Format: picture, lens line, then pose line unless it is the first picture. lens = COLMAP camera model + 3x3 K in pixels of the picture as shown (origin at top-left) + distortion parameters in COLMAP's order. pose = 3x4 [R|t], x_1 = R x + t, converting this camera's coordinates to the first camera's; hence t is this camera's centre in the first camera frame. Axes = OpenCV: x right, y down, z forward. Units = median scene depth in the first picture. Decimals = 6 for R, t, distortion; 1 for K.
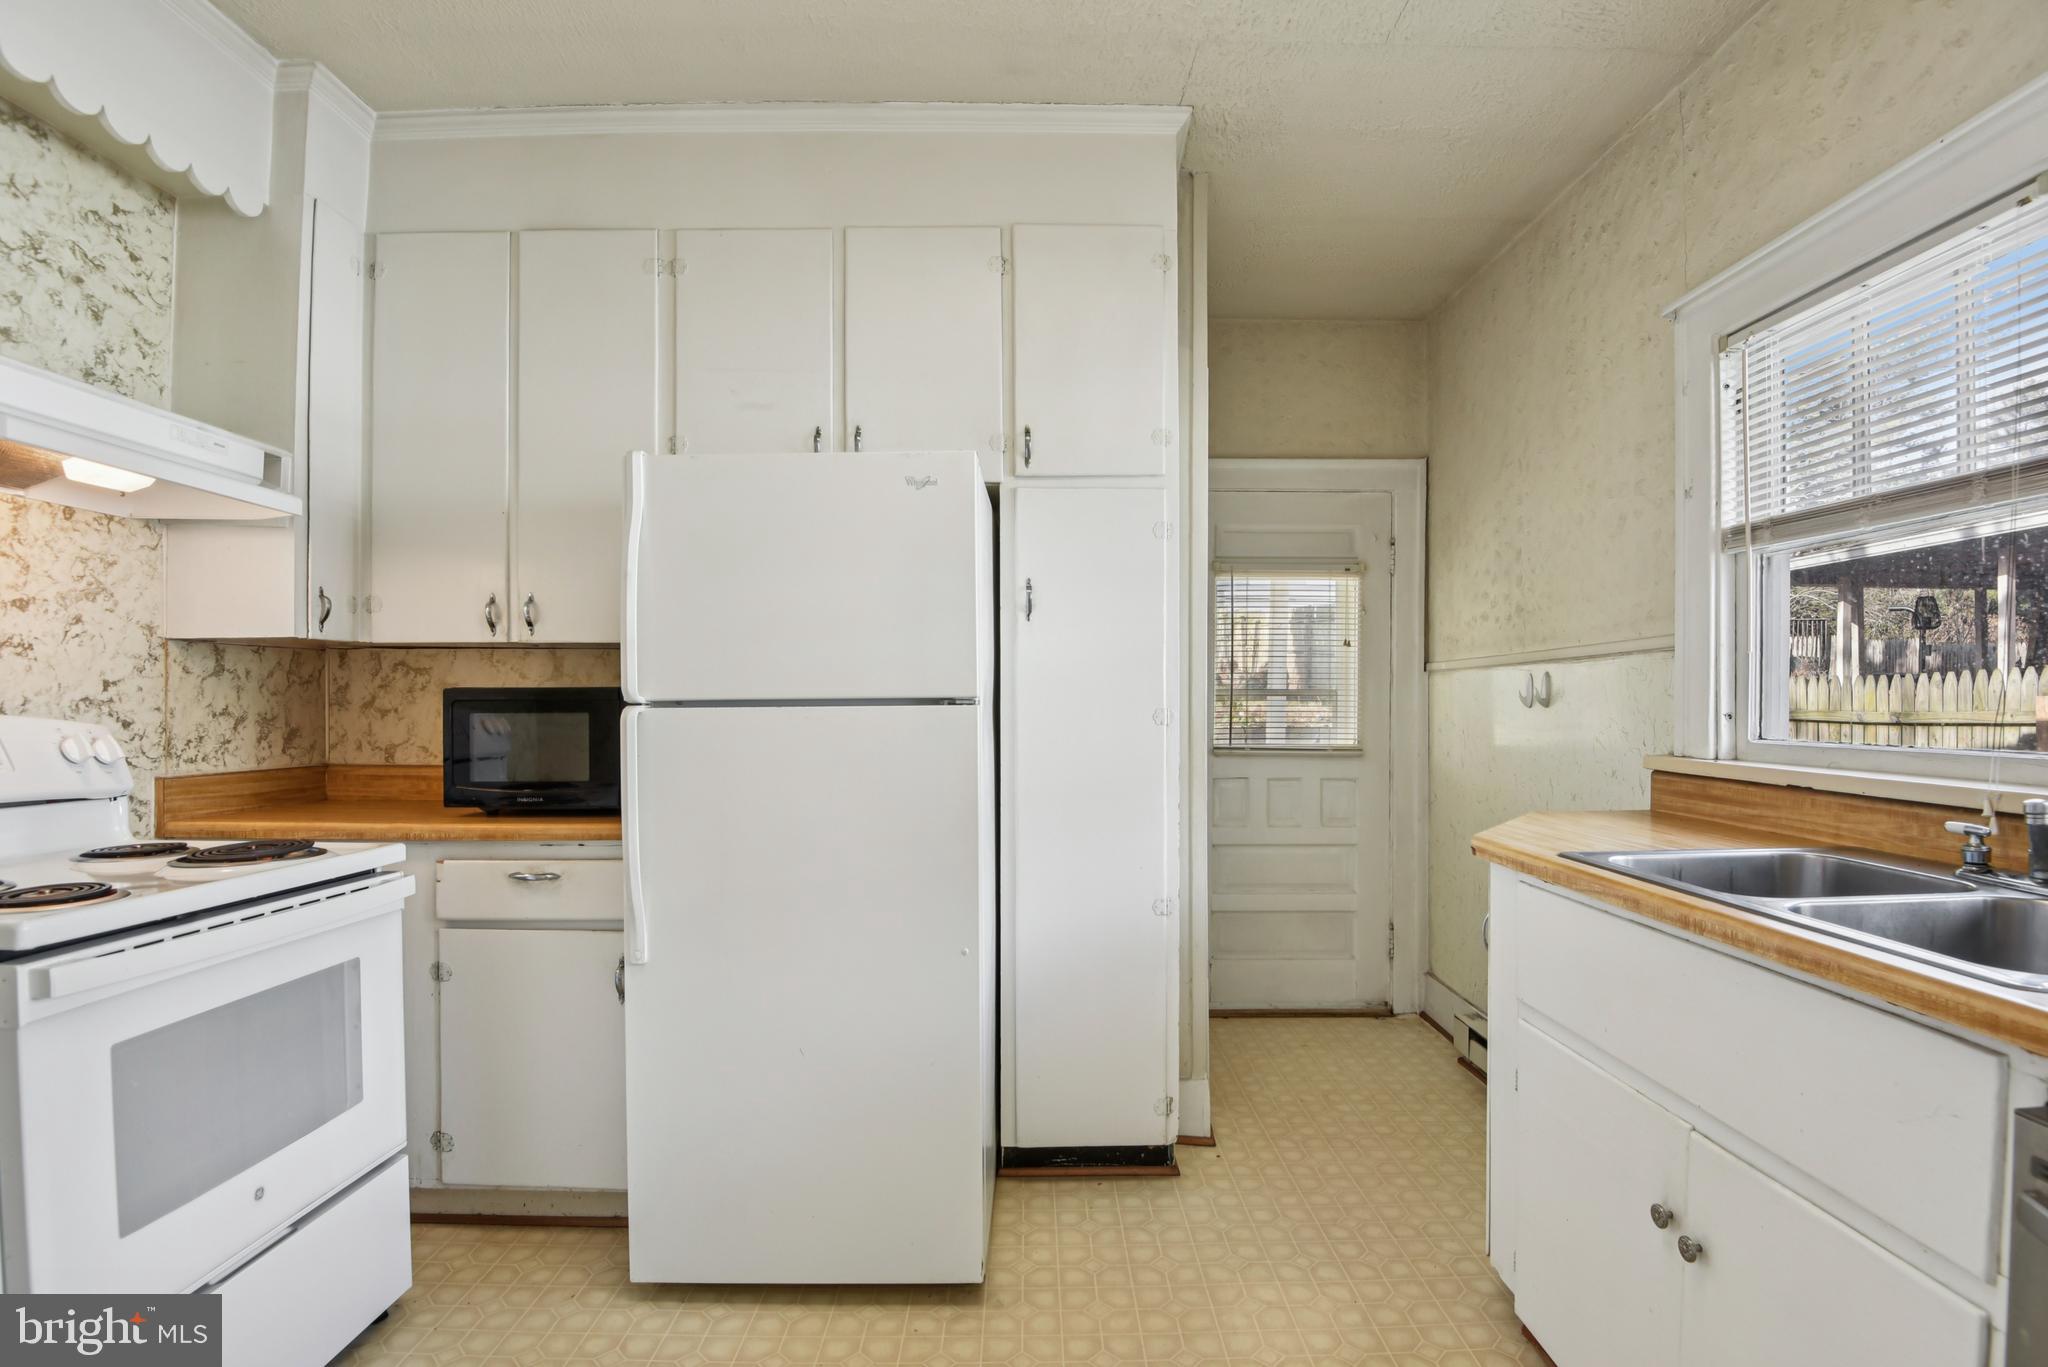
lens RADIAL K [[971.9, 0, 1034.4], [0, 971.9, 704.9], [0, 0, 1]] dist [-0.048194, -0.000686]
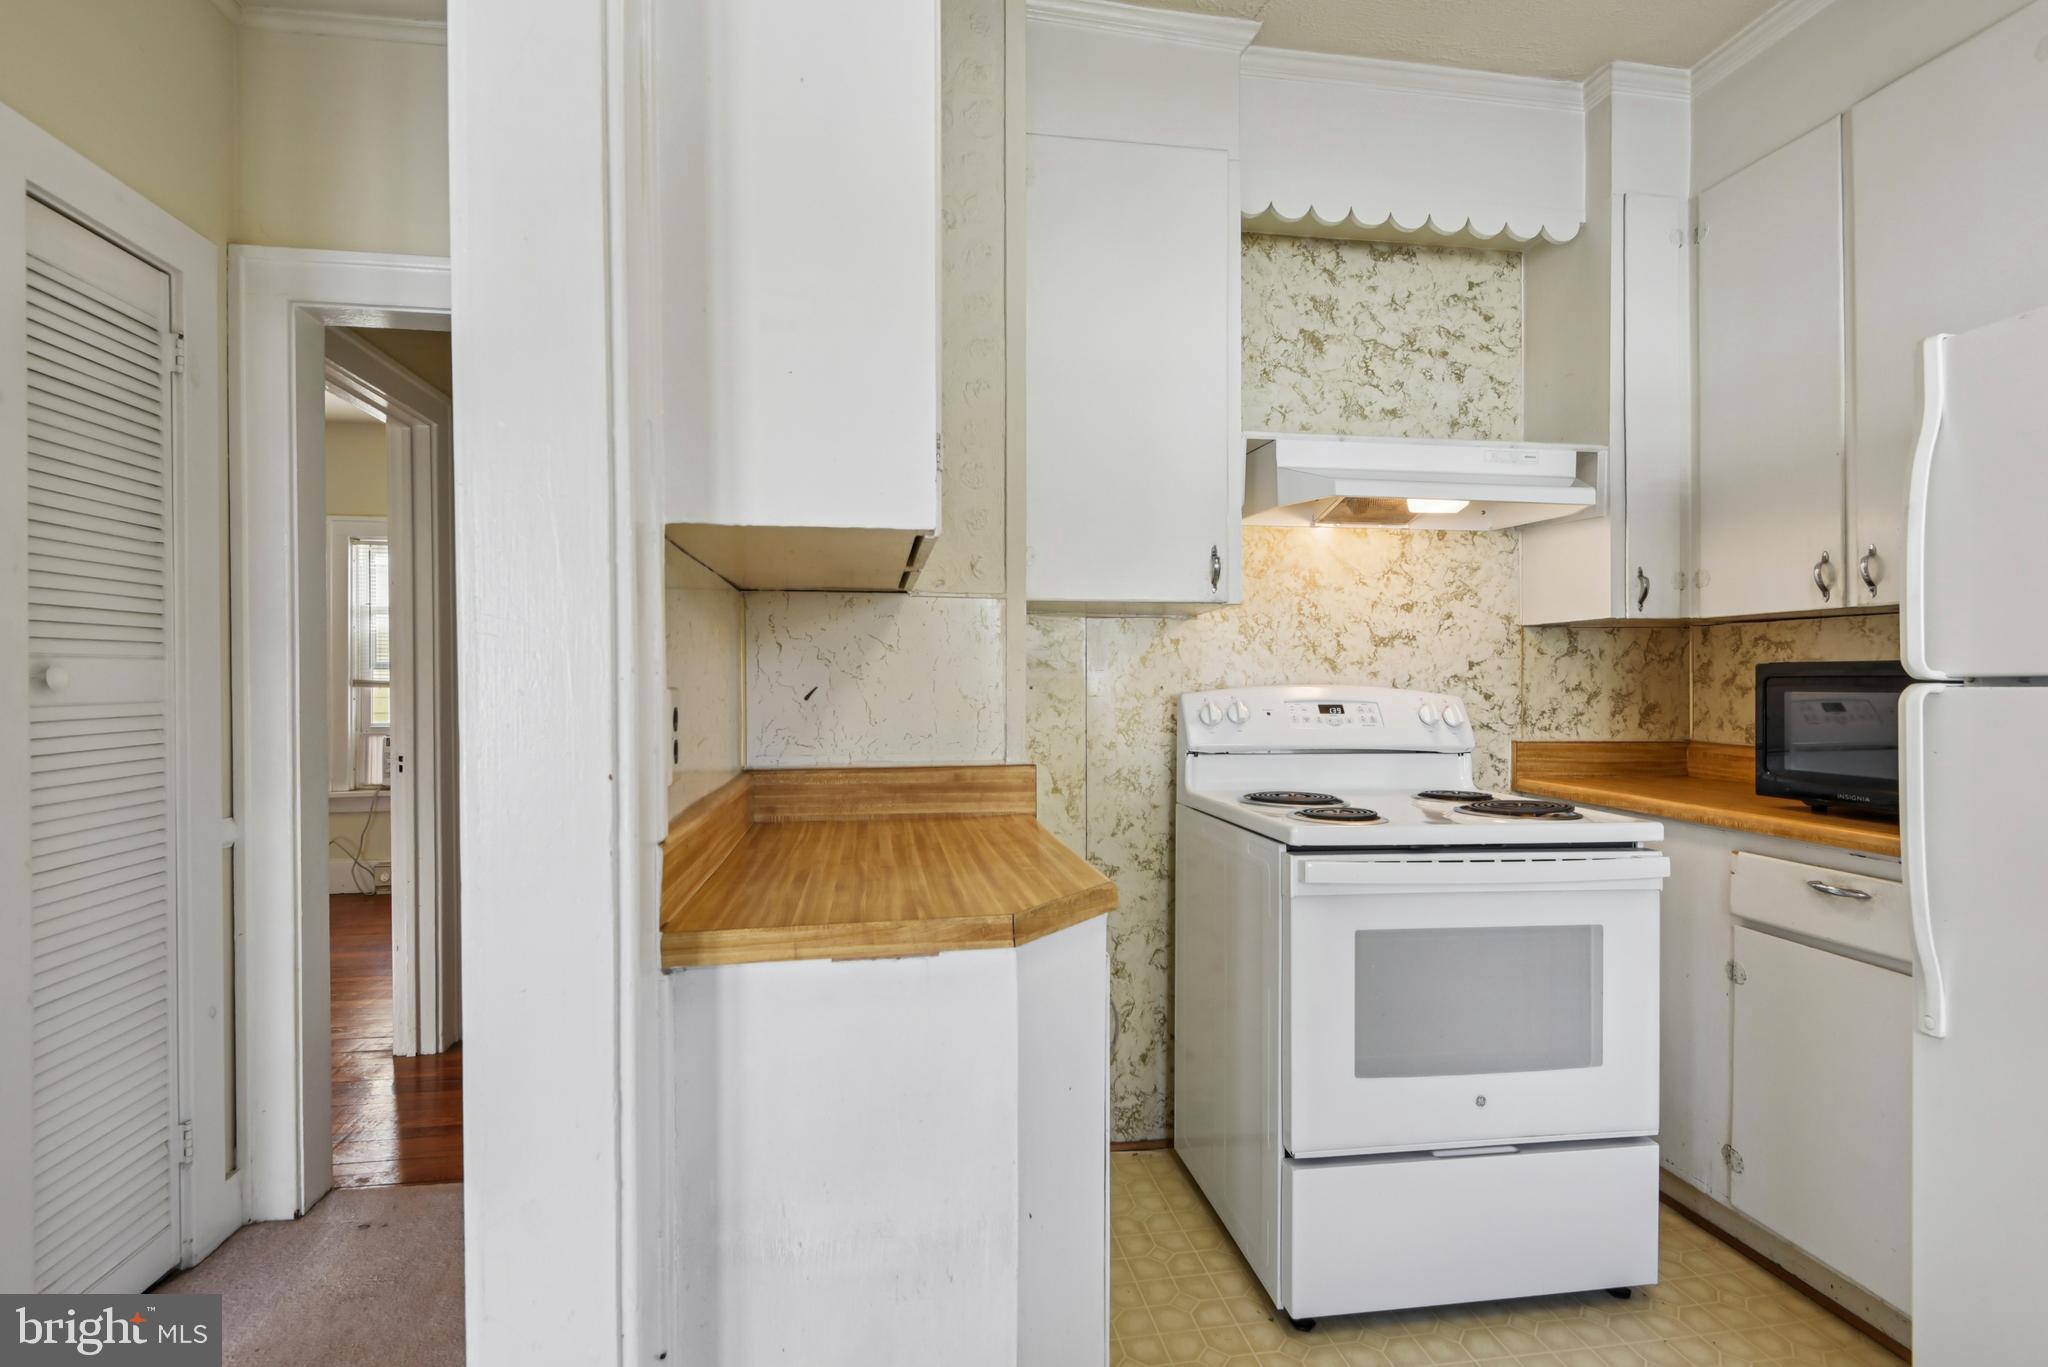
lens RADIAL K [[931.9, 0, 1003.5], [0, 931.9, 685.8], [0, 0, 1]] dist [0.026725, -0.022188]
pose [[0.139241, 0.007985, -0.990226, 0.176056], [-0.004827, 0.999961, 0.007385, 0.000375], [0.990247, 0.003752, 0.139274, 0.173661]]
